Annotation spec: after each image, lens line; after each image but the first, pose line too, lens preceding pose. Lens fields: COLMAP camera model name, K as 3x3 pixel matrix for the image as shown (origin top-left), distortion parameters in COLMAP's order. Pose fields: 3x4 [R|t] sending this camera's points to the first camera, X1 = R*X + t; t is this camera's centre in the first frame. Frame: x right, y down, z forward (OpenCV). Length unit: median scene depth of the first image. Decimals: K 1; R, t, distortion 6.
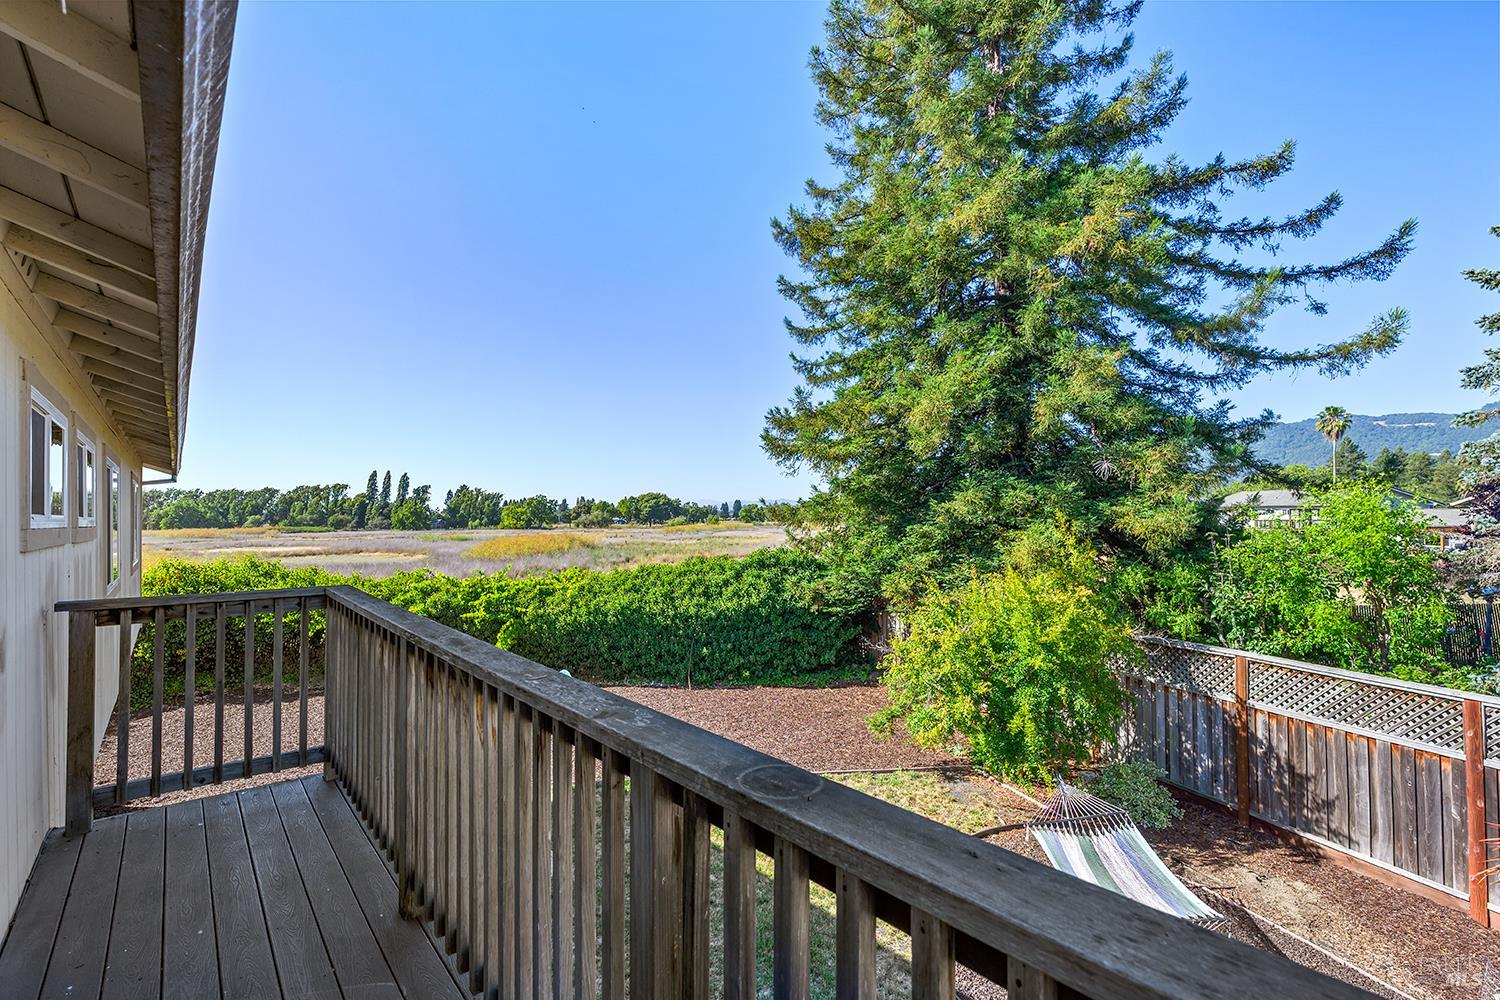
lens RADIAL K [[706.0, 0, 759.2], [0, 706.0, 490.4], [0, 0, 1]] dist [-0.001189, 0.000163]
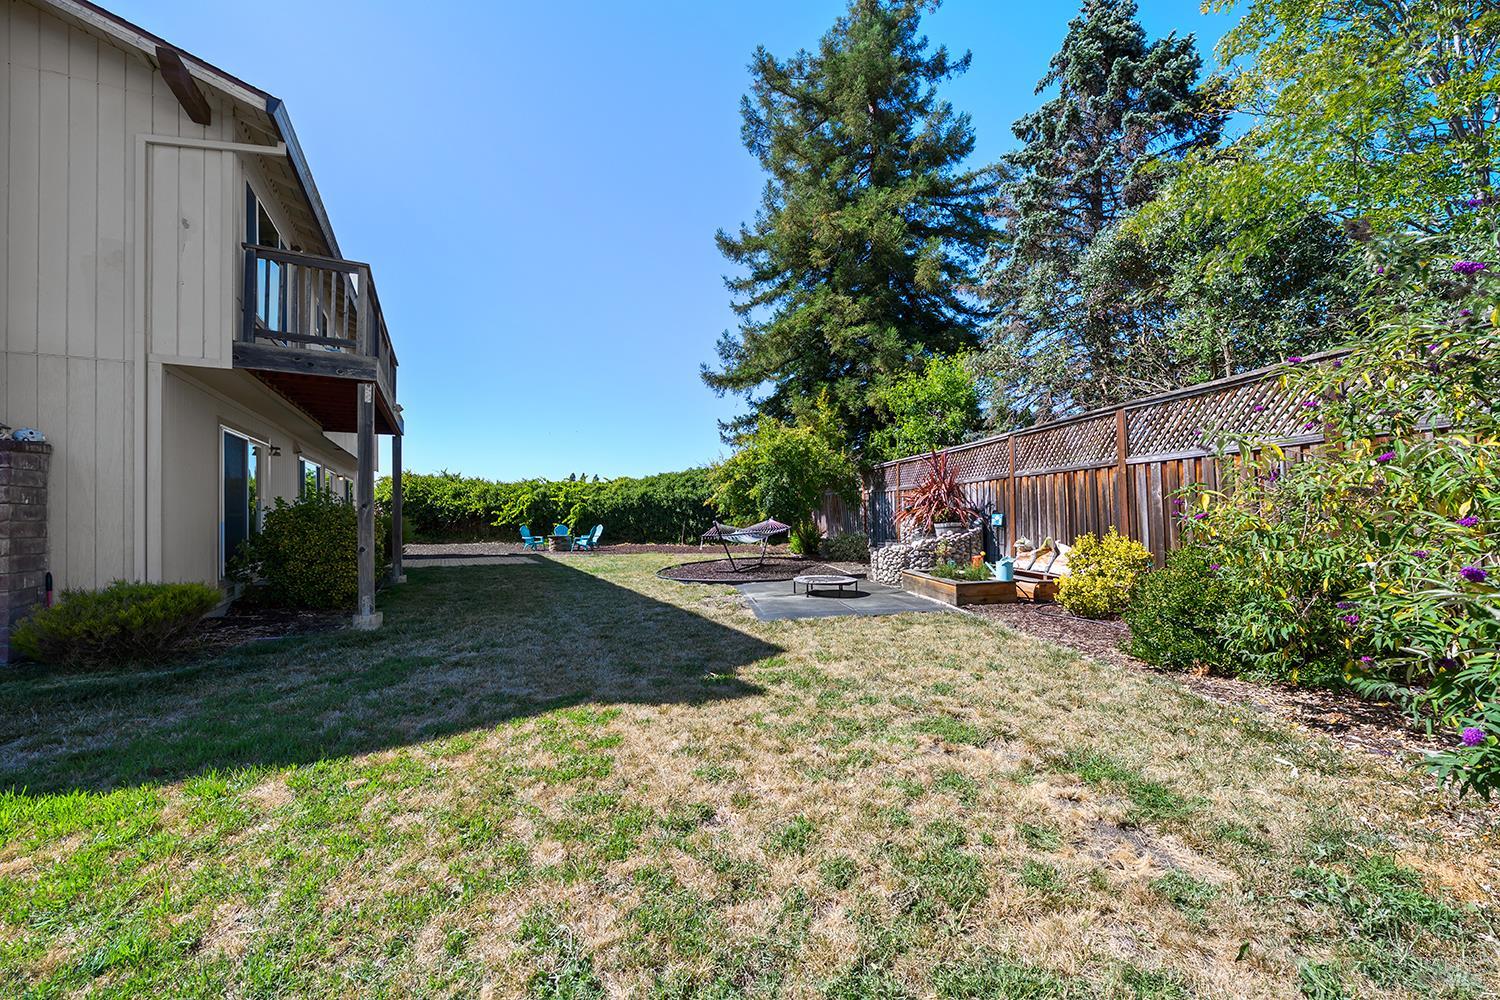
lens RADIAL K [[600.5, 0, 742.7], [0, 600.5, 508.0], [0, 0, 1]] dist [-0.005739, -0.000342]
pose [[0.973815, 0.001326, -0.227337, 0.297112], [0.002022, 0.999893, 0.014494, 0.158572], [0.227332, -0.014575, 0.973708, -0.237781]]
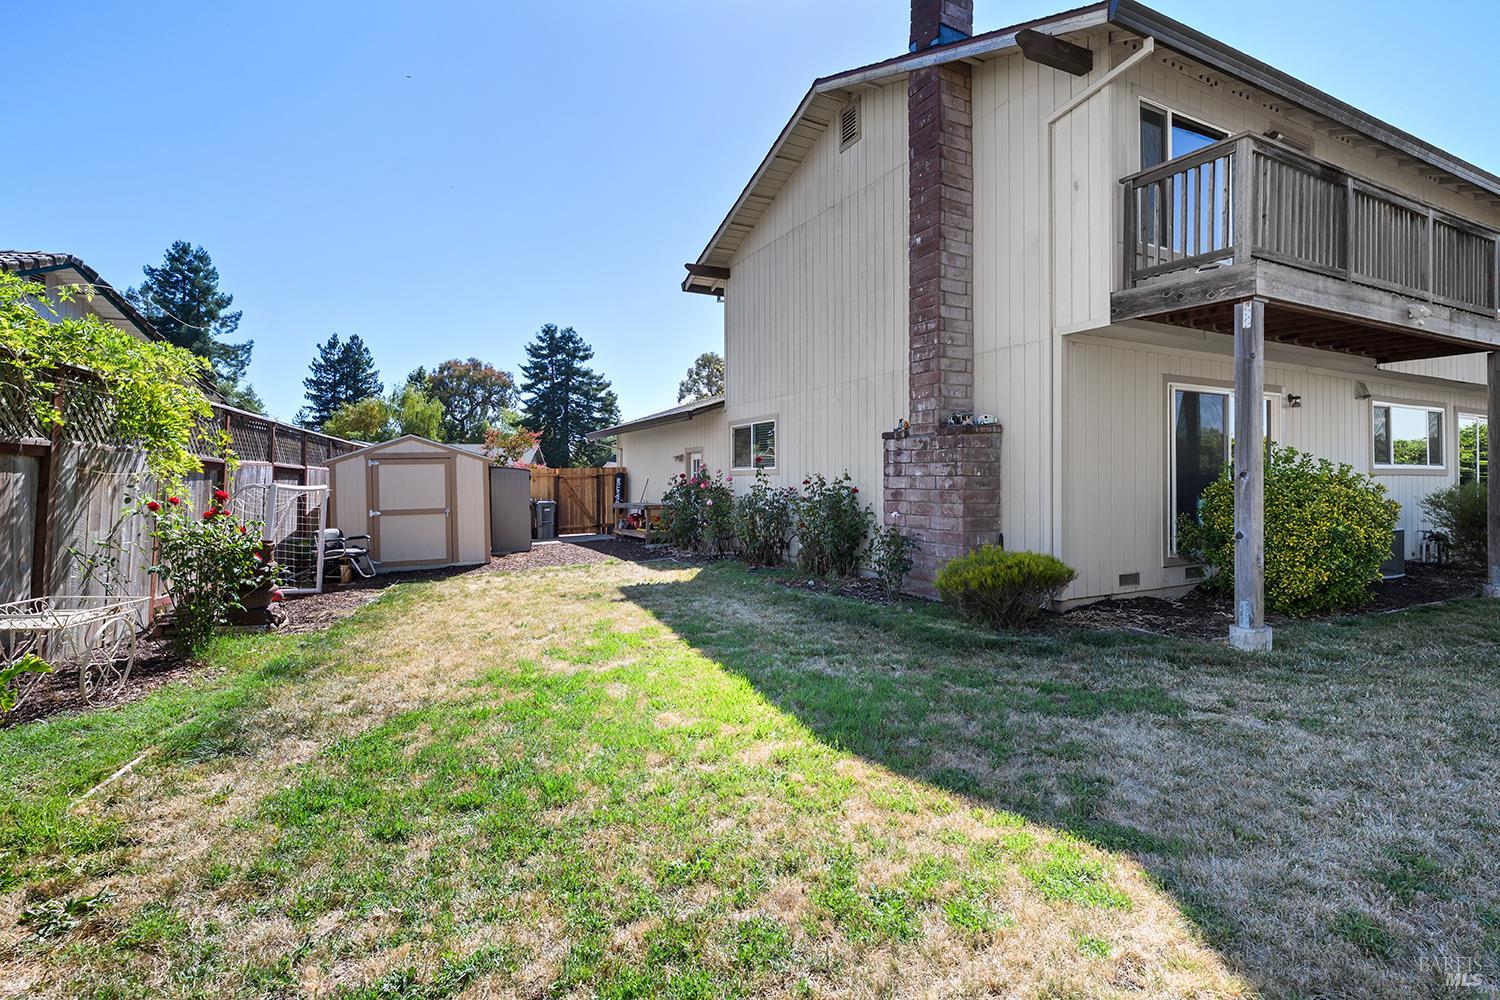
lens RADIAL K [[729.4, 0, 764.2], [0, 729.4, 484.0], [0, 0, 1]] dist [-0.001983, 0.000492]
pose [[-0.205280, 0.013675, -0.978608, 0.339857], [0.027789, 0.999581, 0.008139, 0.157967], [0.978309, -0.025524, -0.205574, -0.082206]]
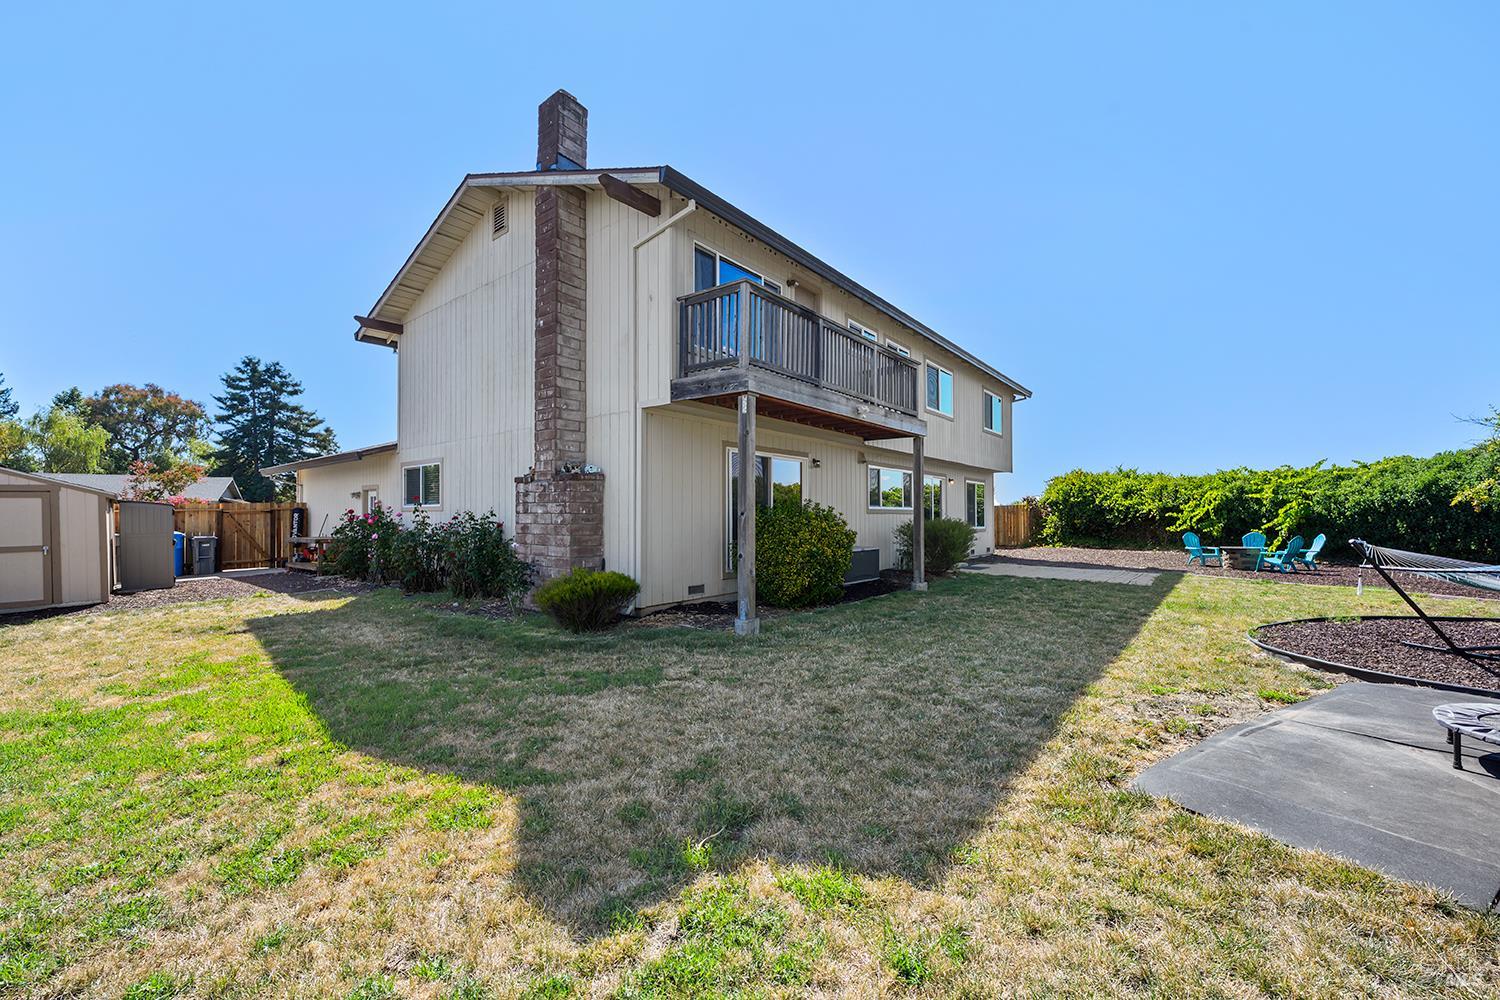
lens RADIAL K [[600.5, 0, 751.7], [0, 600.5, 513.6], [0, 0, 1]] dist [-0.005739, -0.000342]
pose [[0.194330, 0.006121, -0.980917, 0.358125], [0.022032, 0.999701, 0.010603, 0.158215], [0.980689, -0.023672, 0.194137, -0.015104]]
